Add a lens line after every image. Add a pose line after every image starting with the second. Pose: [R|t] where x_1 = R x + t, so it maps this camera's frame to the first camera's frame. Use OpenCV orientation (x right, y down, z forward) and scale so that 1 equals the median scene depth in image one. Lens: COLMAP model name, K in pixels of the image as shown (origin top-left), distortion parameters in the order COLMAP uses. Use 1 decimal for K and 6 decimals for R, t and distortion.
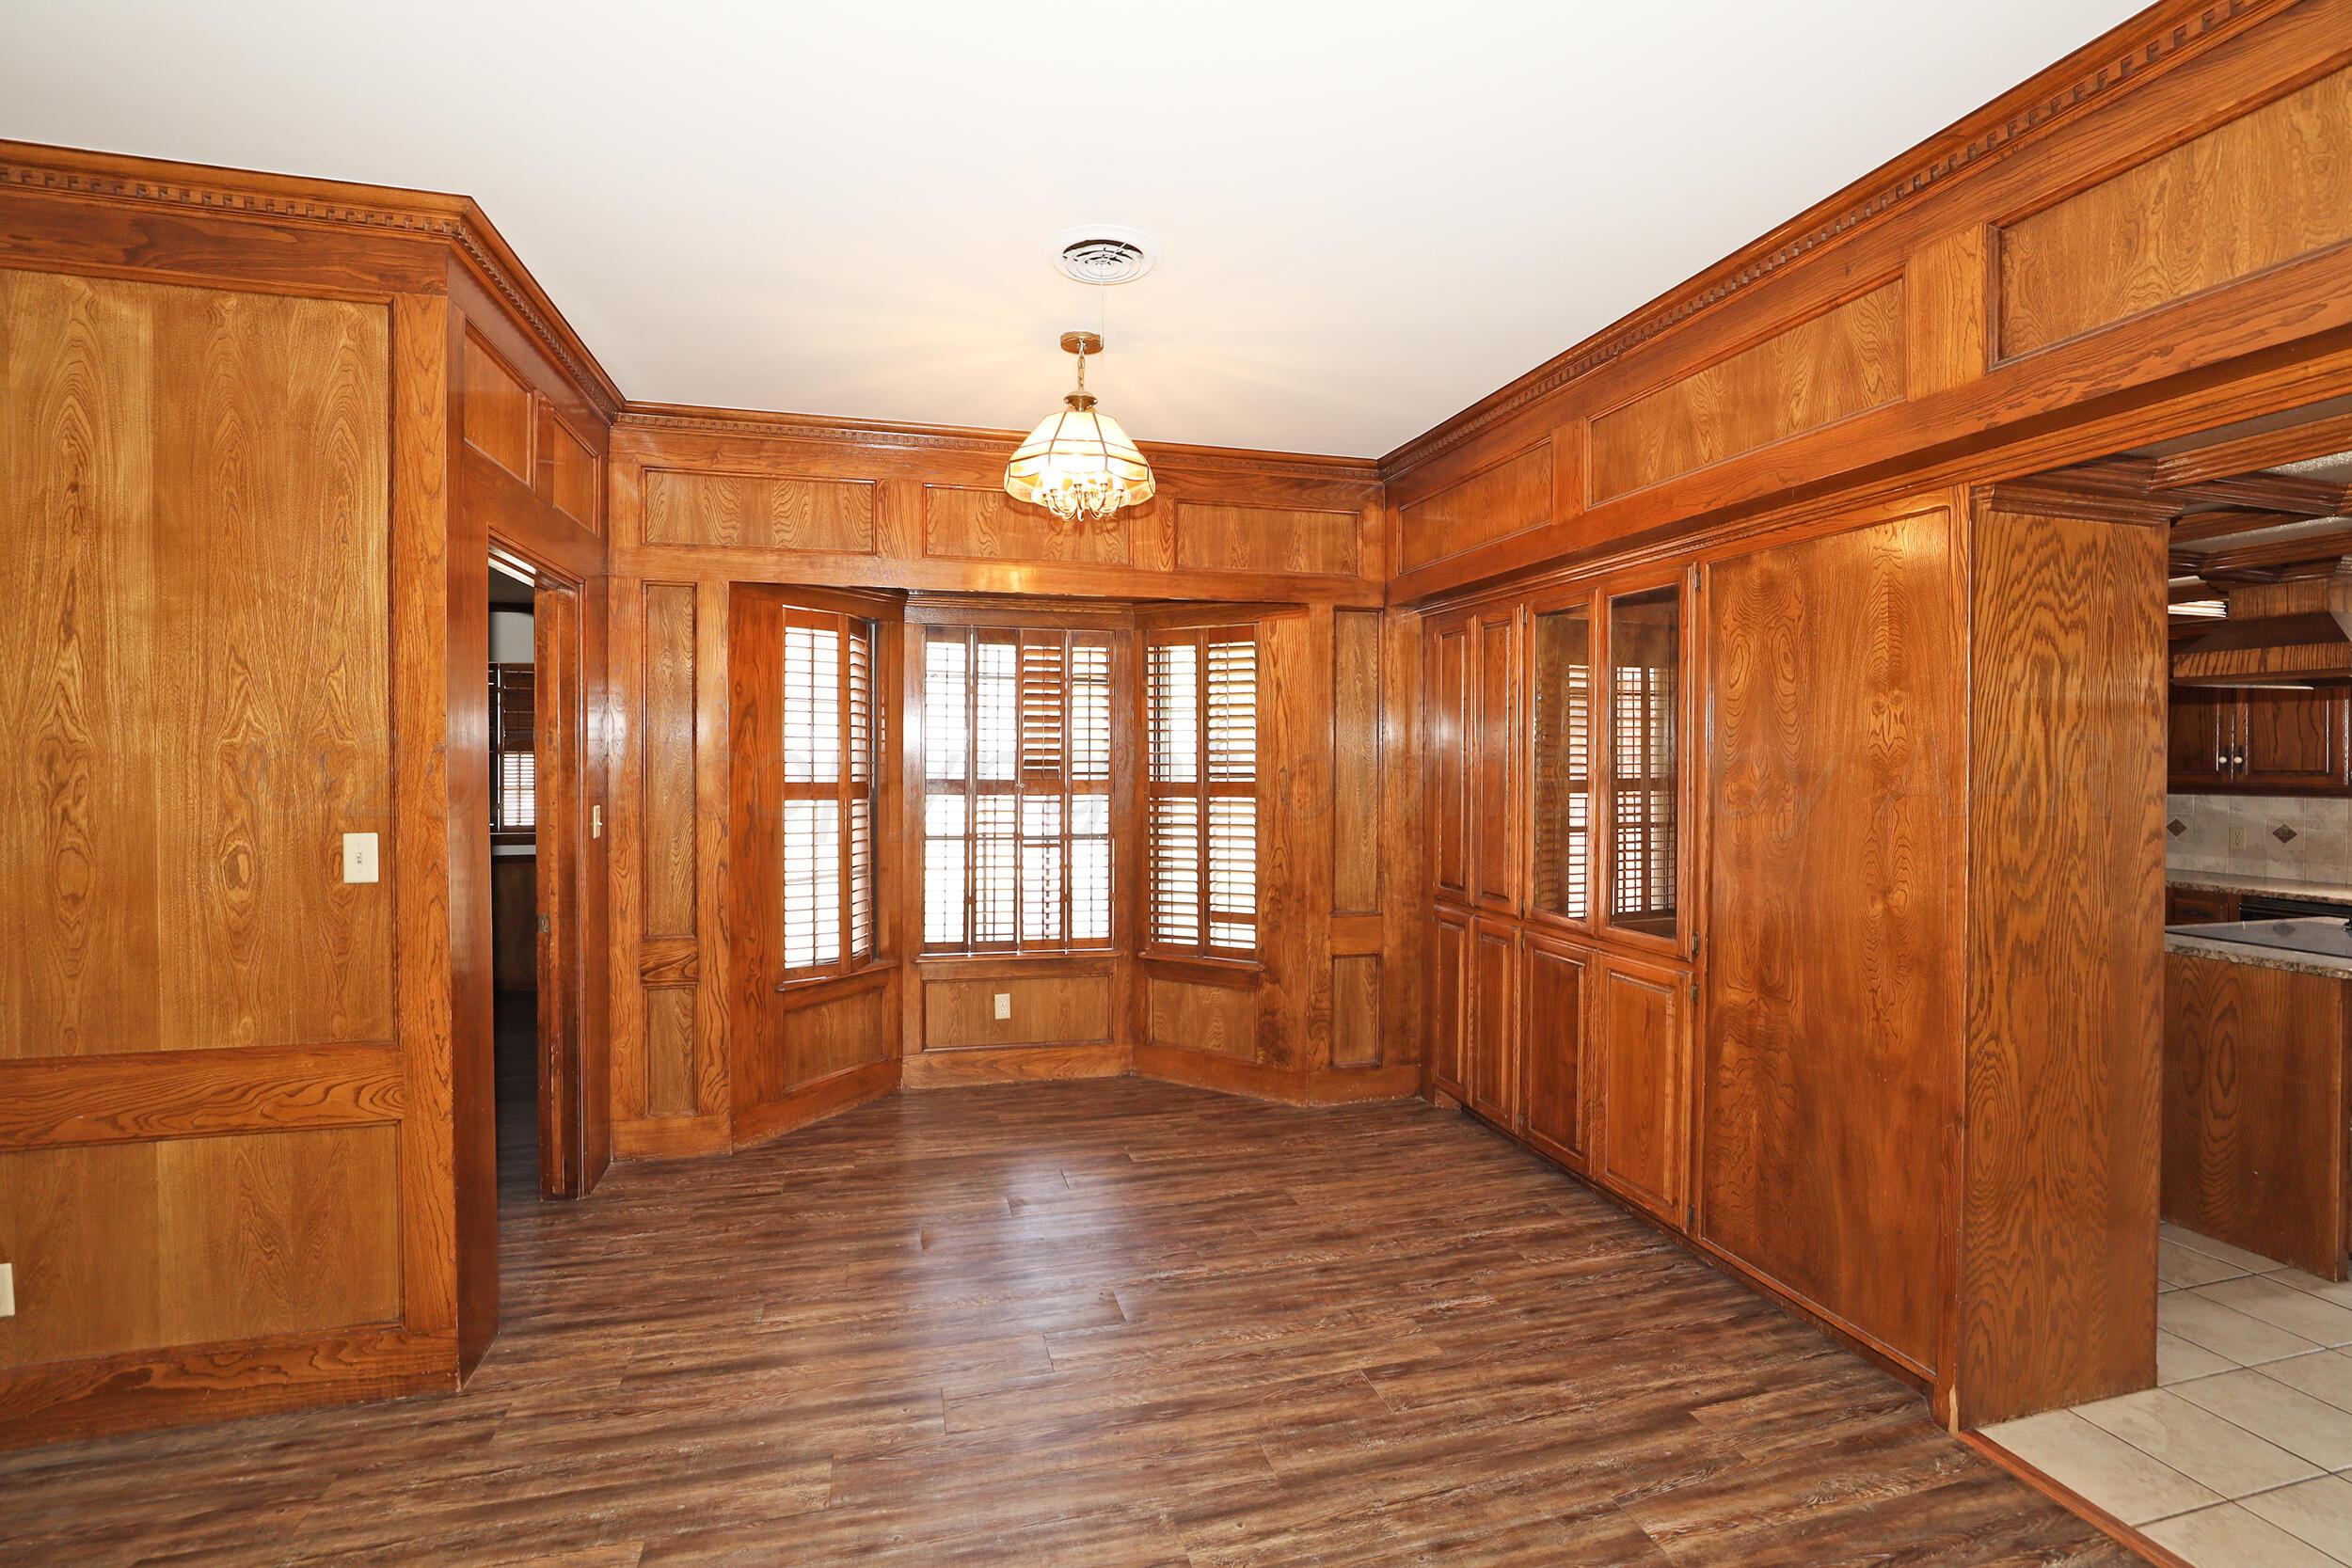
lens RADIAL K [[1035.3, 0, 1174.2], [0, 1035.3, 776.6], [0, 0, 1]] dist [-0.002192, 0.000833]
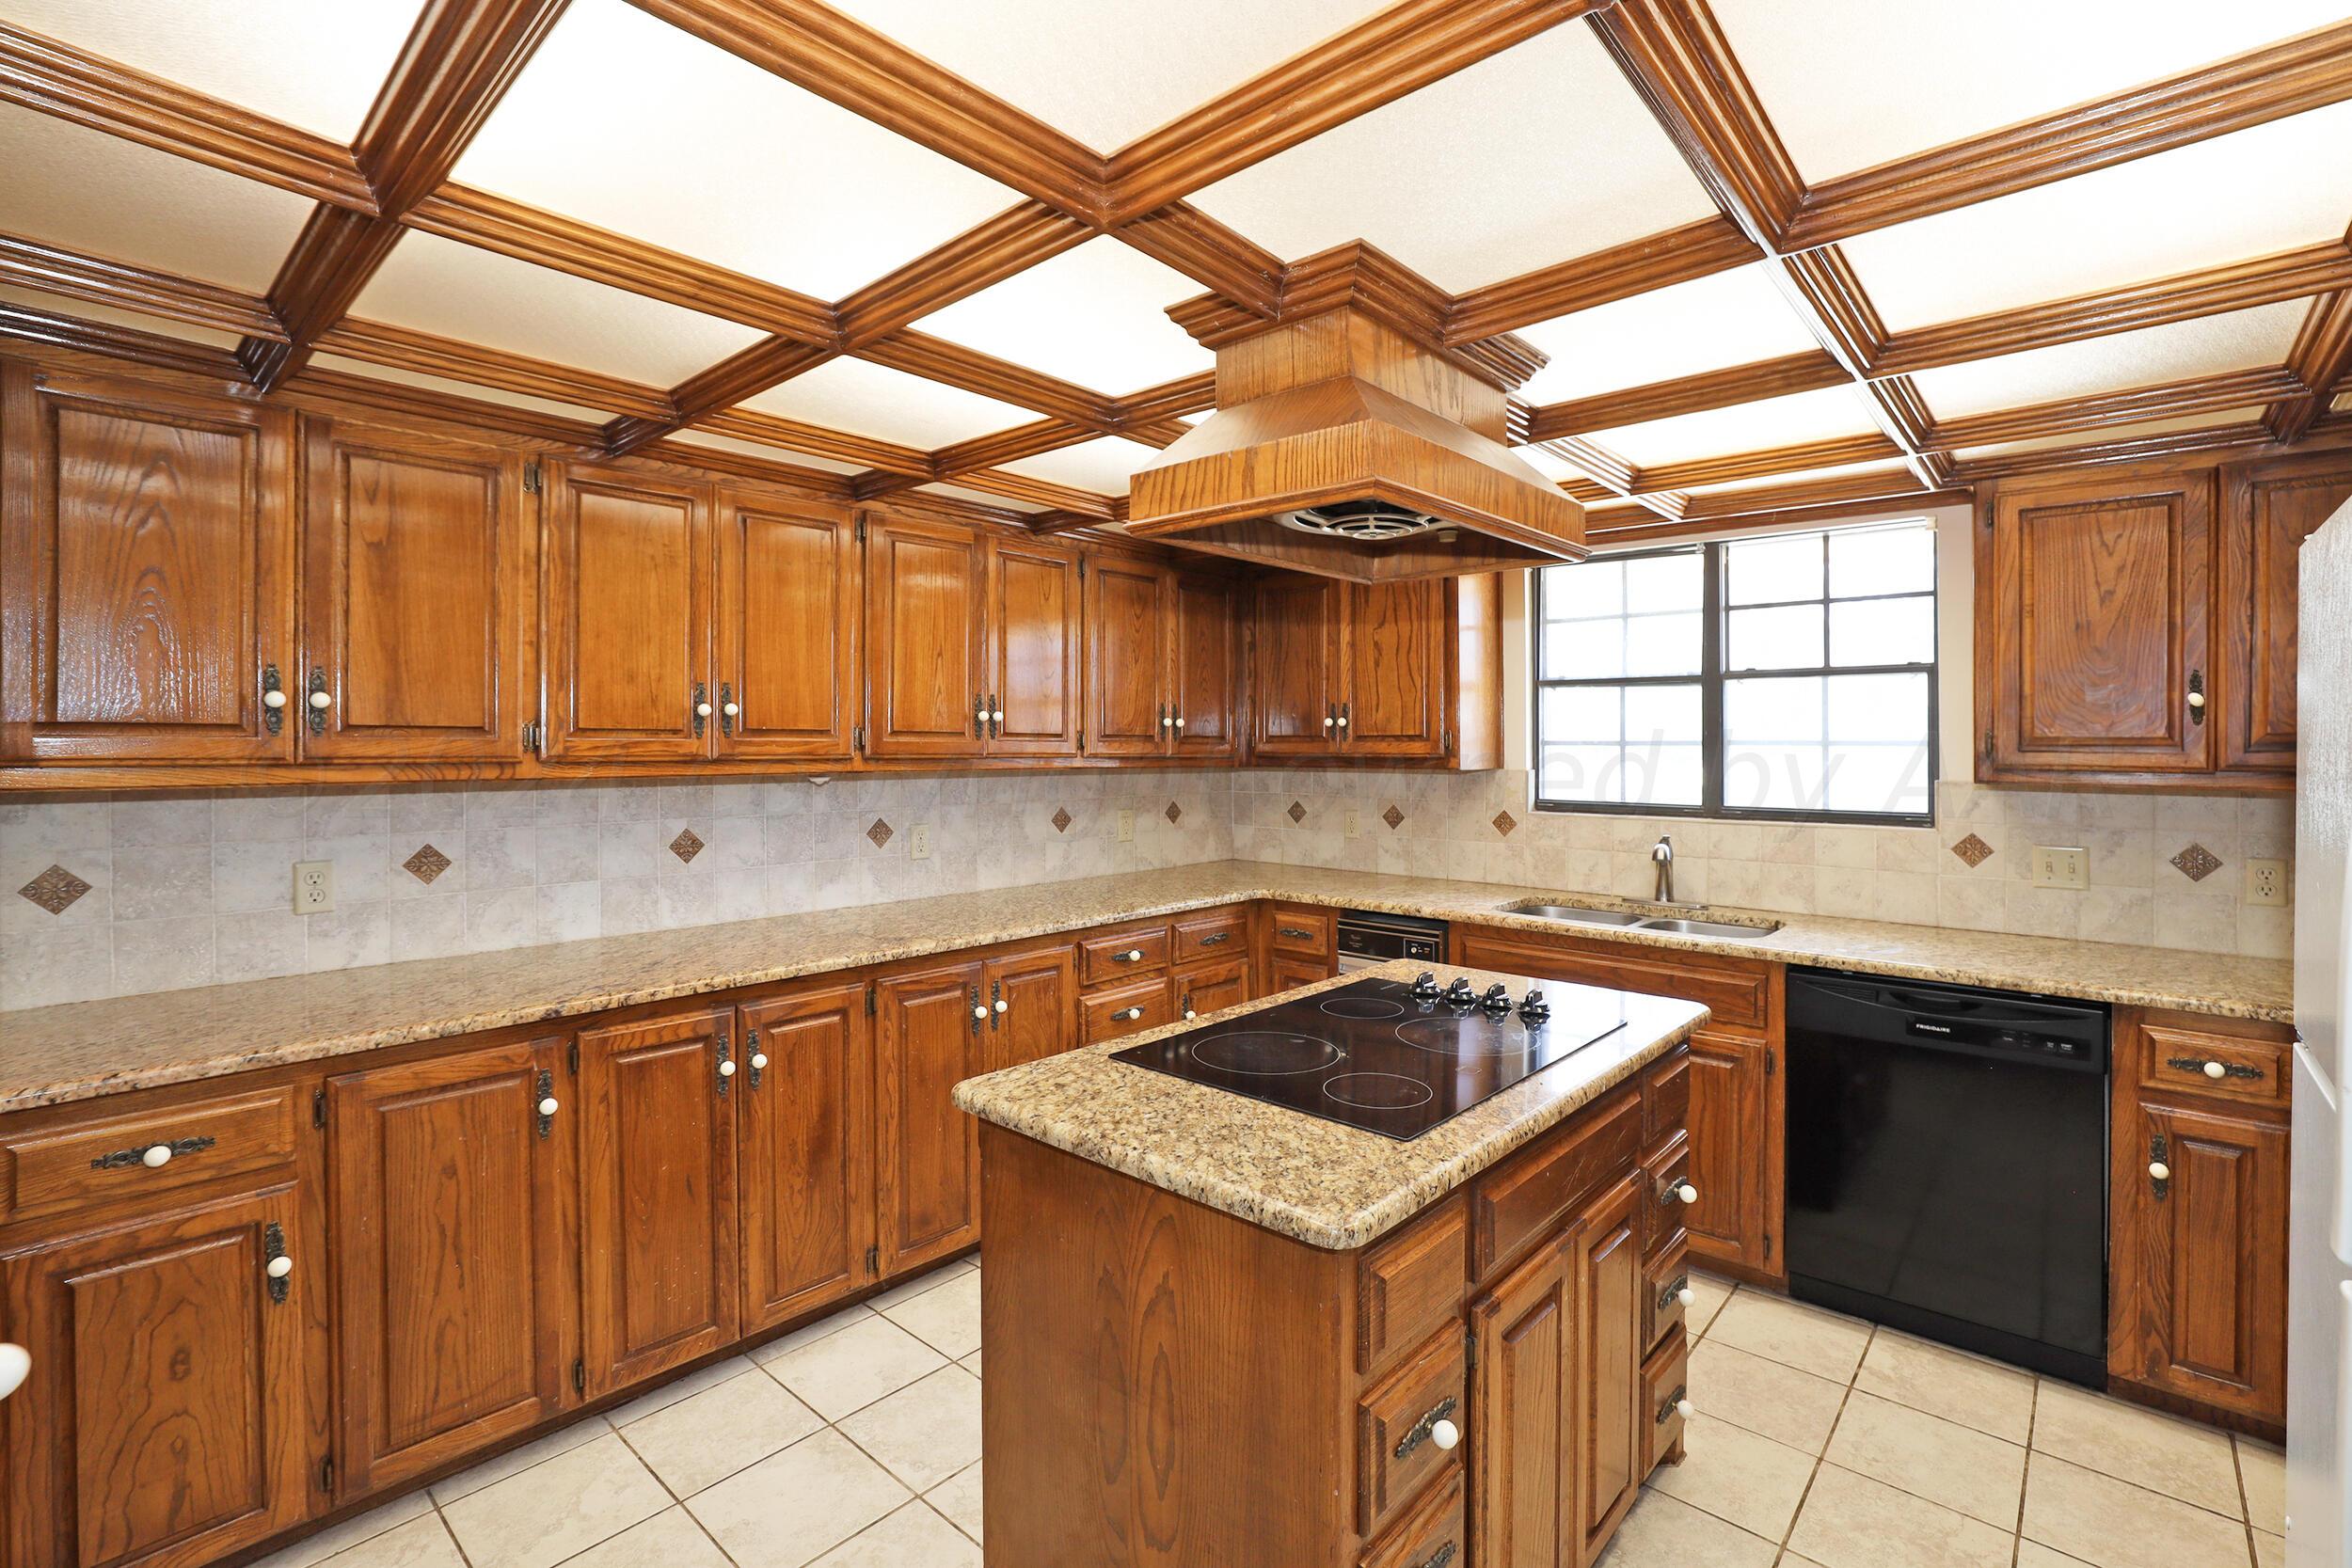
lens RADIAL K [[1035.3, 0, 1188.8], [0, 1035.3, 765.8], [0, 0, 1]] dist [-0.002192, 0.000833]
pose [[0.842838, -0.004952, 0.538145, 0.538737], [0.002166, 0.999981, 0.005810, 0.011472], [-0.538164, -0.003731, 0.842832, 0.434010]]
